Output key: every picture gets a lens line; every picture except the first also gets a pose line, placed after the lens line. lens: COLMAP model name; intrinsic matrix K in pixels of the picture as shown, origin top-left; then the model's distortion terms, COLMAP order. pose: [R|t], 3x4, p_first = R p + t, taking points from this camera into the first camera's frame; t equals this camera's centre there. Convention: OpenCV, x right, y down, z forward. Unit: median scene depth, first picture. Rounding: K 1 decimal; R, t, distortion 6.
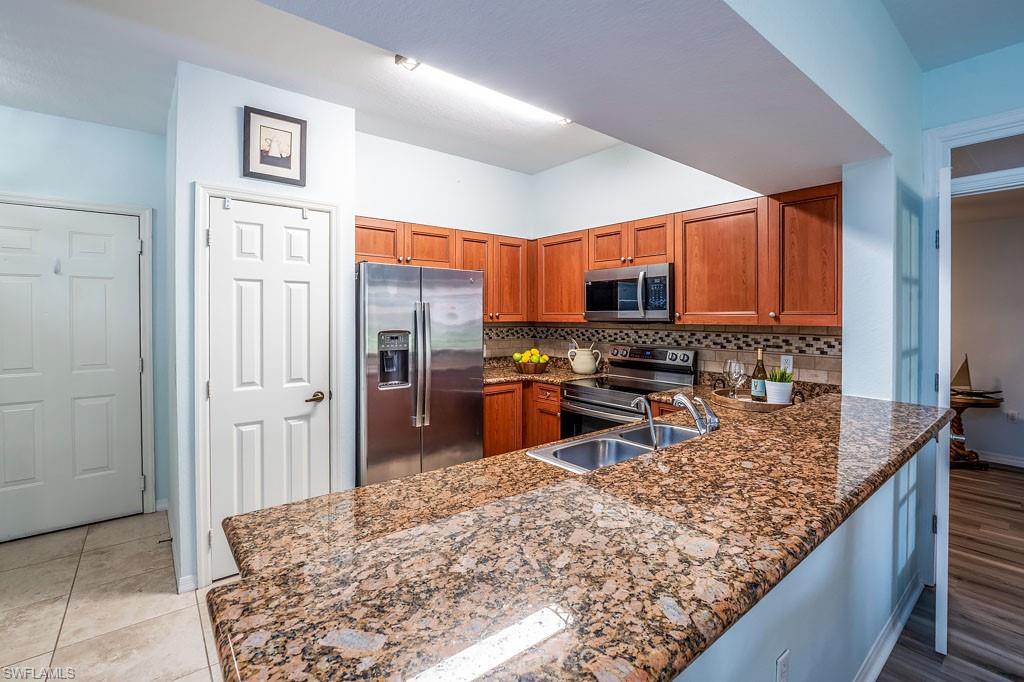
lens RADIAL K [[440.9, 0, 510.4], [0, 440.9, 317.6], [0, 0, 1]] dist [-0.018424, 0.000298]
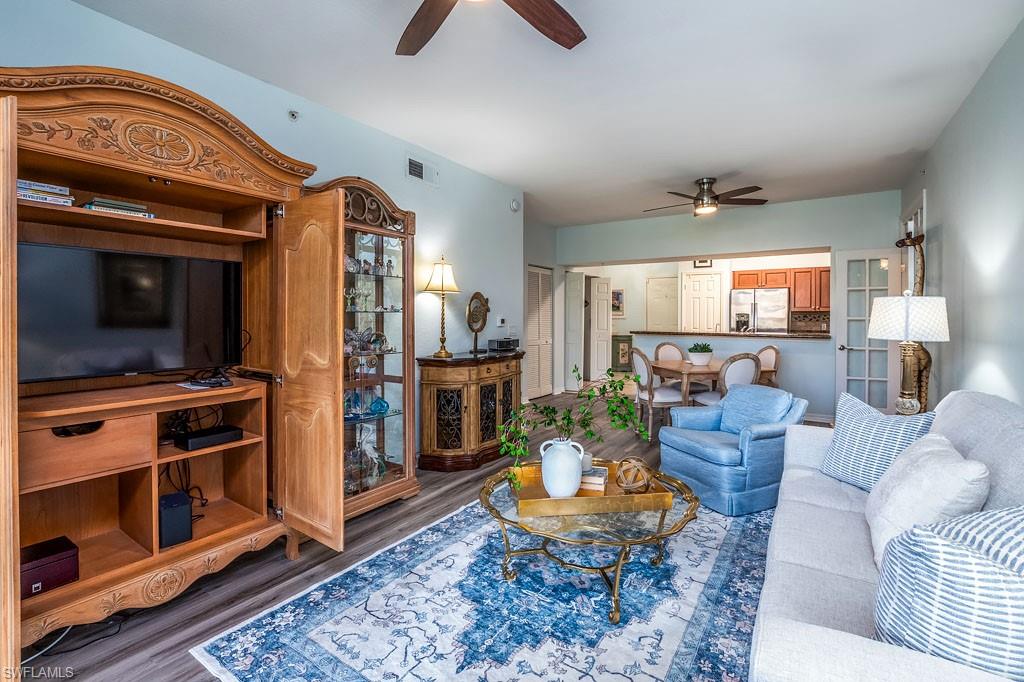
lens RADIAL K [[450.1, 0, 520.8], [0, 450.1, 321.8], [0, 0, 1]] dist [-0.019613, 0.000077]
pose [[0.298212, 0.009612, -0.954451, 1.827384], [-0.003629, 0.999953, 0.008937, 0.057173], [0.954493, 0.000799, 0.298233, -1.054672]]
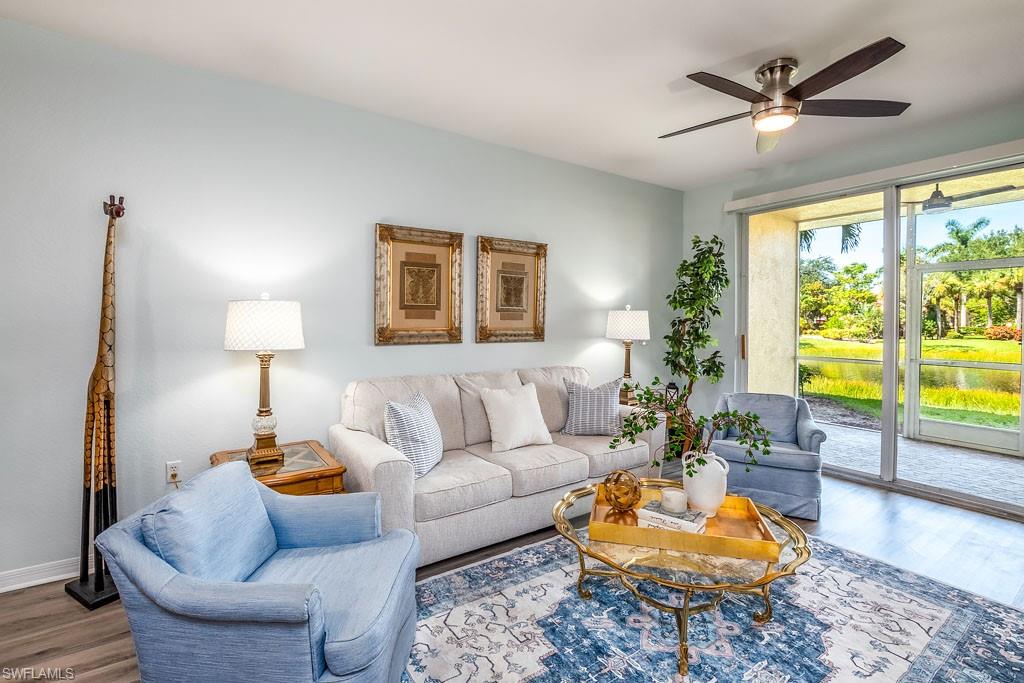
lens RADIAL K [[458.6, 0, 497.8], [0, 458.6, 323.2], [0, 0, 1]] dist [-0.009726, 0.000413]
pose [[0.106109, -0.020375, 0.994146, 0.500133], [-0.003468, 0.999776, 0.020861, 0.032507], [-0.994349, -0.005661, 0.106014, -0.560332]]
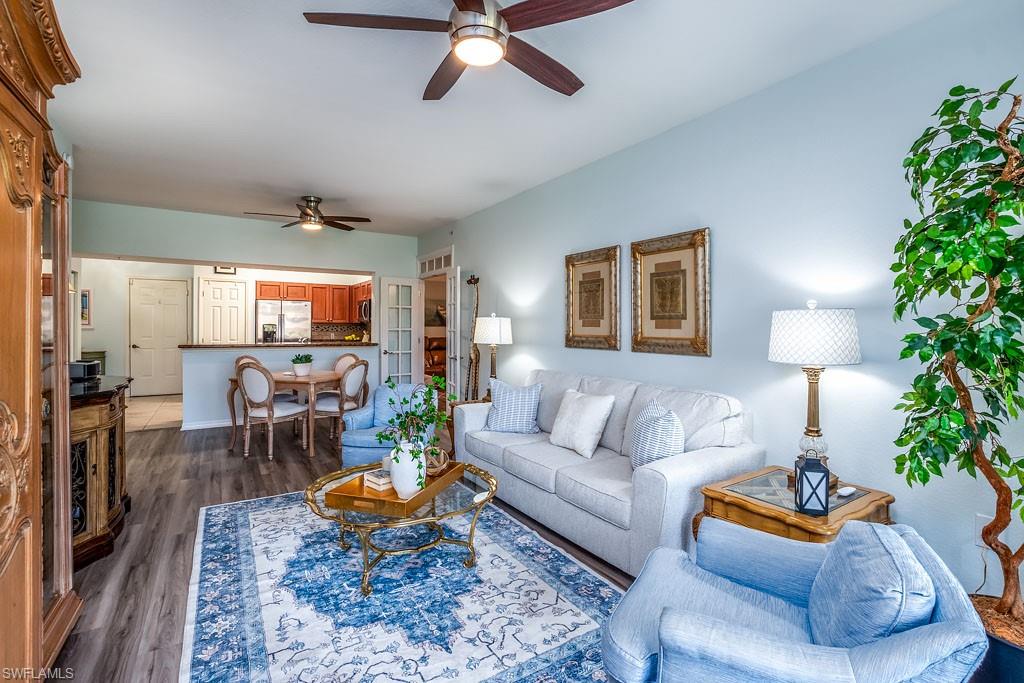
lens RADIAL K [[463.1, 0, 512.8], [0, 463.1, 330.6], [0, 0, 1]] dist [-0.021744, 0.000199]
pose [[0.992350, 0.003803, -0.123398, 1.474253], [-0.003419, 0.999989, 0.003322, 0.051180], [0.123410, -0.002875, 0.992352, -1.538115]]
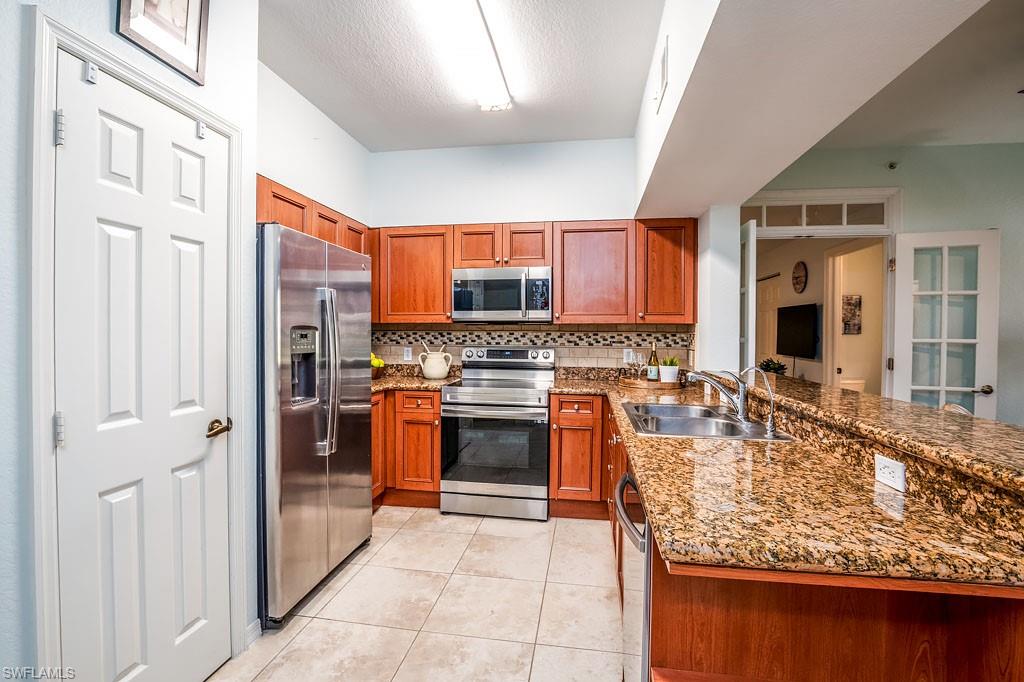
lens RADIAL K [[463.1, 0, 512.8], [0, 463.1, 330.1], [0, 0, 1]] dist [-0.021744, 0.000199]
pose [[0.762883, 0.003485, 0.646527, -0.458911], [-0.001905, 0.999993, -0.003143, 0.036120], [-0.646534, 0.001167, 0.762885, 0.195761]]
